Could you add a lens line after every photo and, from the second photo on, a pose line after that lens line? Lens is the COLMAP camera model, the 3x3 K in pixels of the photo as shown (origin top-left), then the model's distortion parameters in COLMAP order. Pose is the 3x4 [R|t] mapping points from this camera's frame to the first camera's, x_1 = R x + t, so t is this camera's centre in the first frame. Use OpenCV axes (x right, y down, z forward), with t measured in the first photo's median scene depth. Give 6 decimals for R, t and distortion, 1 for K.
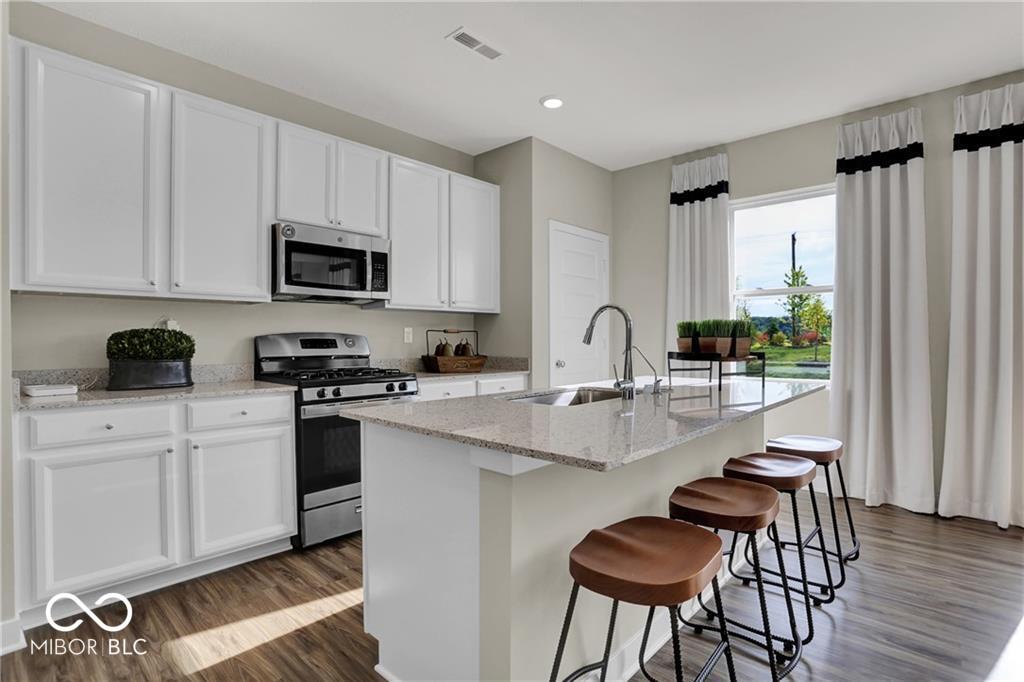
lens RADIAL K [[513.4, 0, 512.3], [0, 513.4, 349.2], [0, 0, 1]] dist [-0.058896, 0.025955]
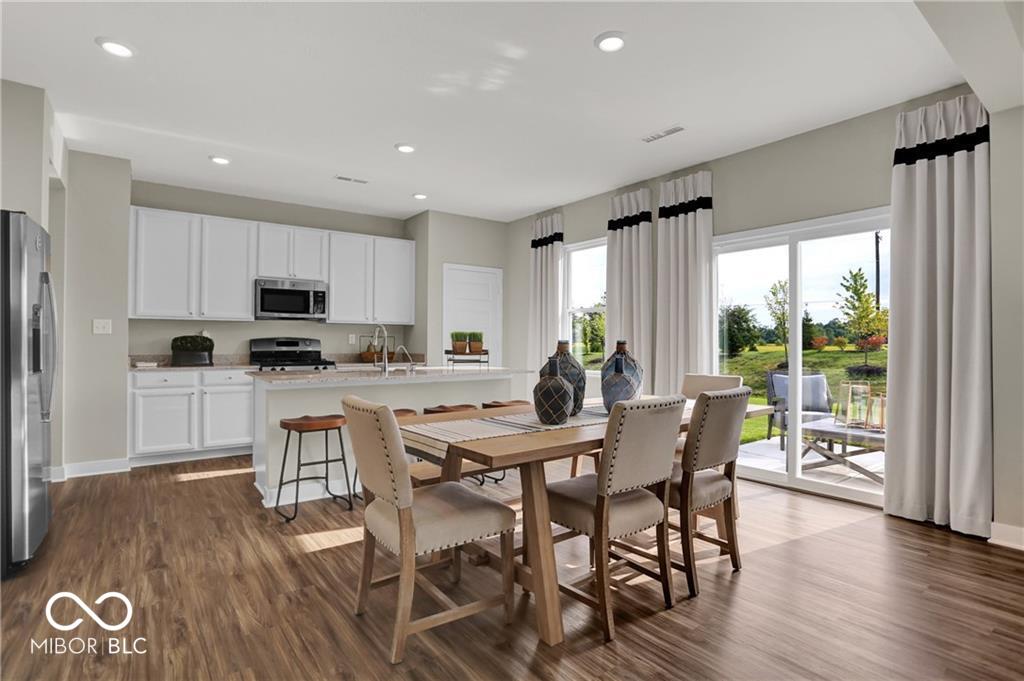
lens RADIAL K [[524.5, 0, 495.1], [0, 524.5, 340.7], [0, 0, 1]] dist [-0.000106, 0.000072]
pose [[0.978442, 0.006221, -0.206429, 0.670769], [-0.009517, 0.999843, -0.014980, -0.000794], [0.206303, 0.016621, 0.978347, -0.598024]]
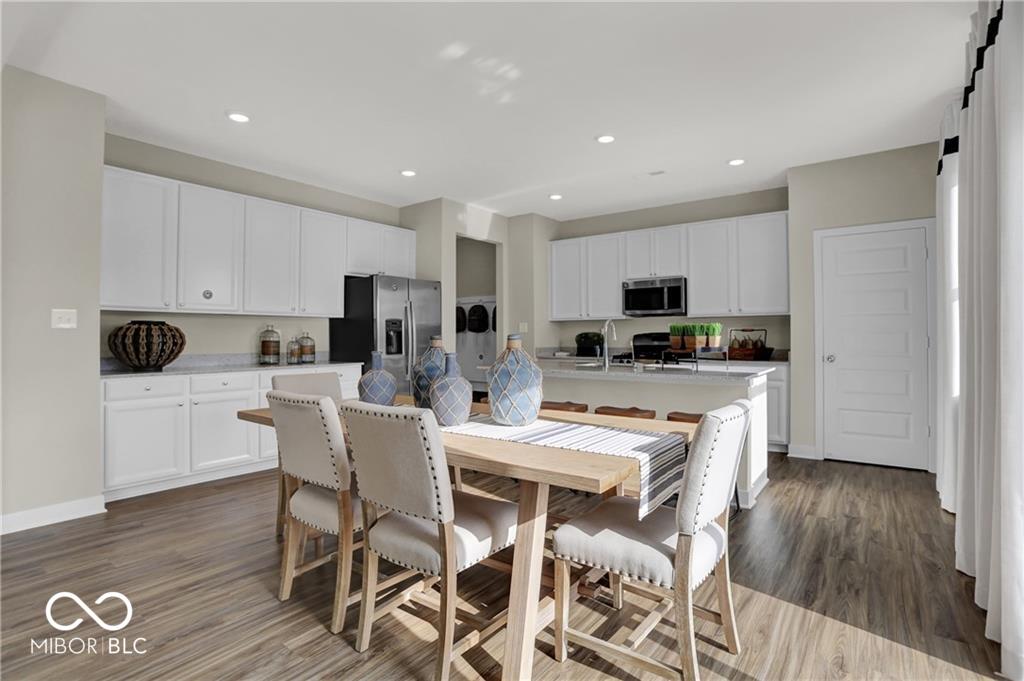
lens RADIAL K [[508.0, 0, 512.0], [0, 508.0, 340.5], [0, 0, 1]] dist [-0.069400, 0.024491]
pose [[0.114875, 0.008407, -0.993344, 1.357370], [-0.006673, 0.999948, 0.007691, -0.013584], [0.993358, 0.005745, 0.114925, 0.246565]]
